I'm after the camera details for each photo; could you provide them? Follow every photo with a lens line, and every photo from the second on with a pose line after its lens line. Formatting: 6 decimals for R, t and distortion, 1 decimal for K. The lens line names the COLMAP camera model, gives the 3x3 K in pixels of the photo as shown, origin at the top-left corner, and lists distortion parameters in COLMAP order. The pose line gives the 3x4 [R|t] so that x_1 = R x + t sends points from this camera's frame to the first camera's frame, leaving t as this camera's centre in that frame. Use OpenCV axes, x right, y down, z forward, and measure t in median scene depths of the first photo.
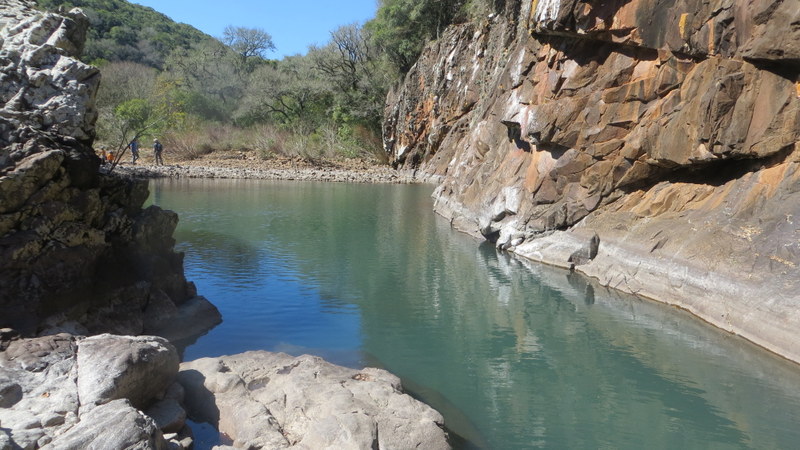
lens RADIAL K [[595.3, 0, 400.0], [0, 595.3, 225.0], [0, 0, 1]] dist [-0.006345, -0.004139]
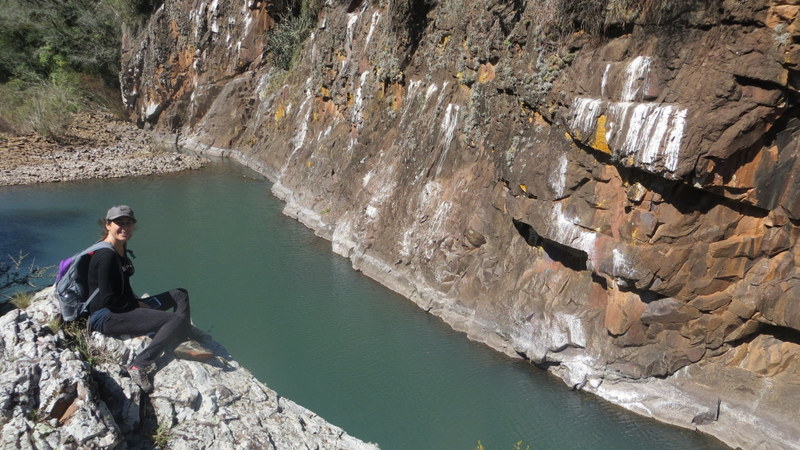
lens RADIAL K [[595.3, 0, 400.0], [0, 595.3, 225.0], [0, 0, 1]] dist [-0.006345, -0.004139]
pose [[0.877997, -0.113707, 0.464964, -0.441432], [0.044932, 0.986664, 0.156443, -0.343703], [-0.476553, -0.116465, 0.871397, 0.315633]]
